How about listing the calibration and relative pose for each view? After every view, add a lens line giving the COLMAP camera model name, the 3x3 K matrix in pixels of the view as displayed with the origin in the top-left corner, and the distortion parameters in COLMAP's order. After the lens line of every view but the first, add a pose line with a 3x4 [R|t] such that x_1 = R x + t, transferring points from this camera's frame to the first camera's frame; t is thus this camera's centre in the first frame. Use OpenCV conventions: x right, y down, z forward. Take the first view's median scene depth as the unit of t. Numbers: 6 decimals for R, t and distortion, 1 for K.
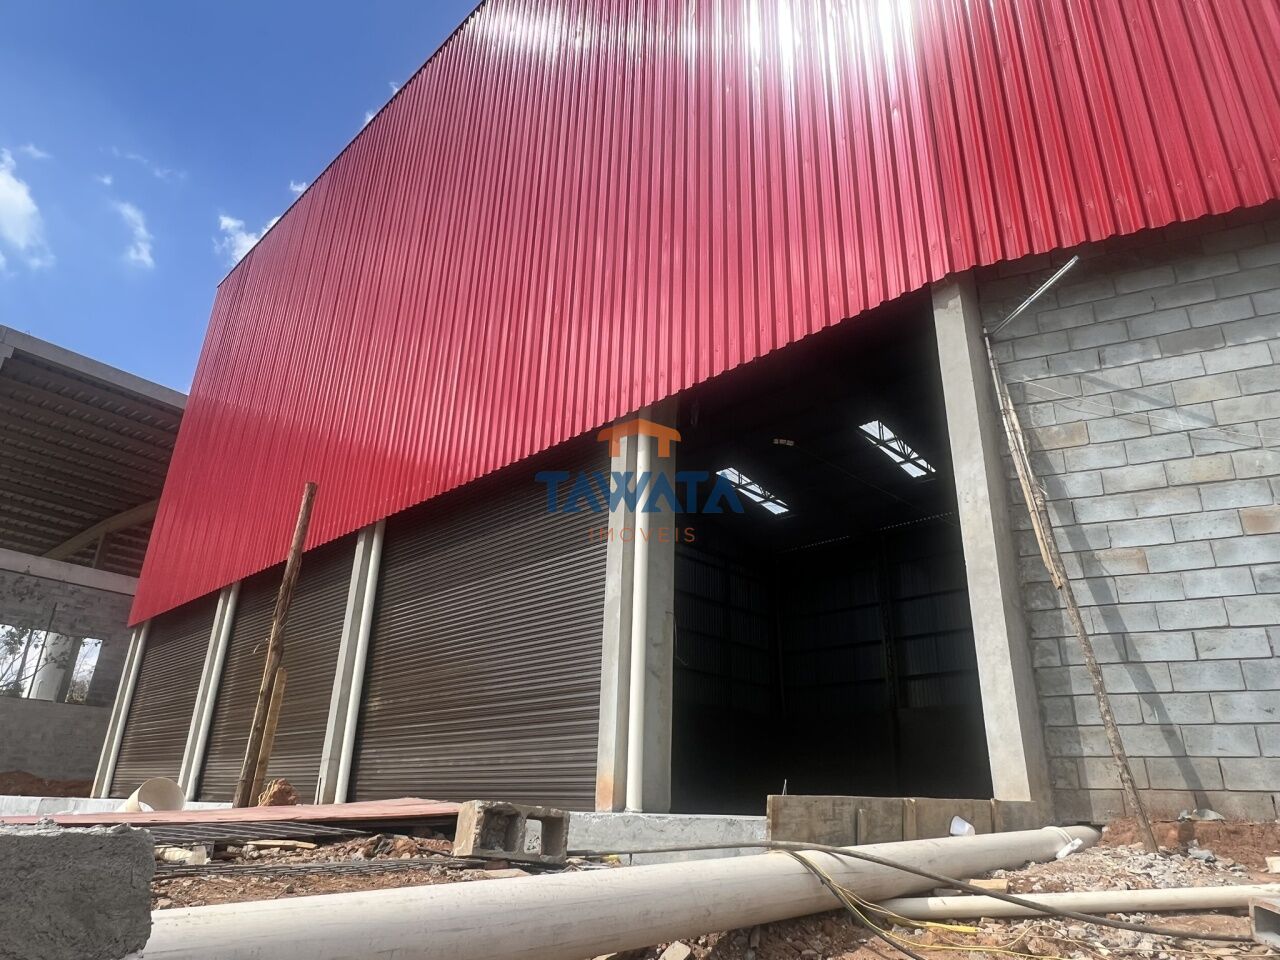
lens RADIAL K [[817.4, 0, 640.0], [0, 817.4, 480.0], [0, 0, 1]] dist [-0.000195, 0.000115]
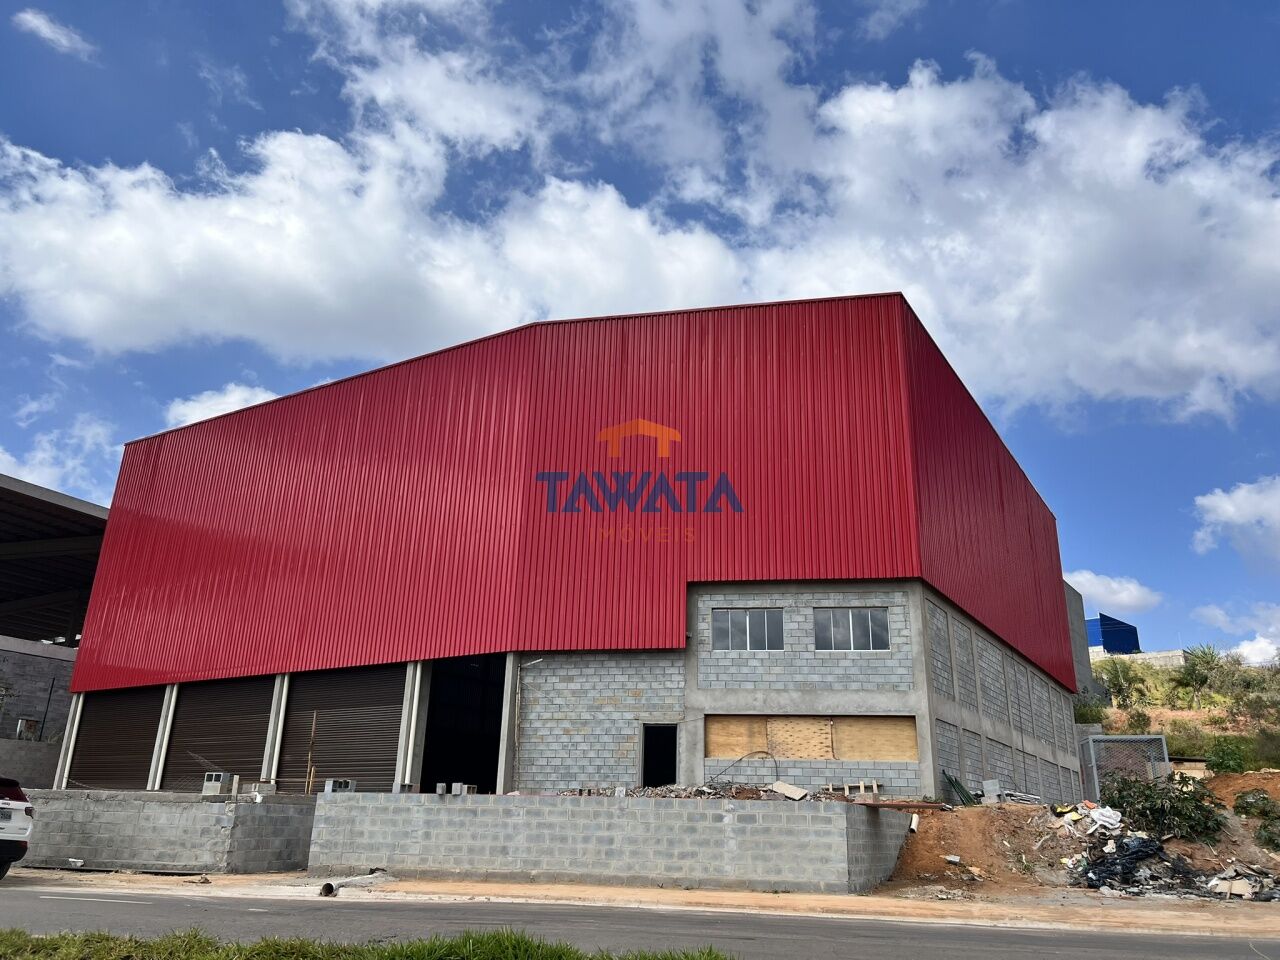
lens RADIAL K [[956.4, 0, 645.1], [0, 956.4, 478.2], [0, 0, 1]] dist [0.100935, -0.141706]
pose [[0.972831, 0.073342, 0.219594, -0.023850], [-0.083269, 0.995866, 0.036282, -1.300327], [-0.216025, -0.053582, 0.974916, -3.418092]]
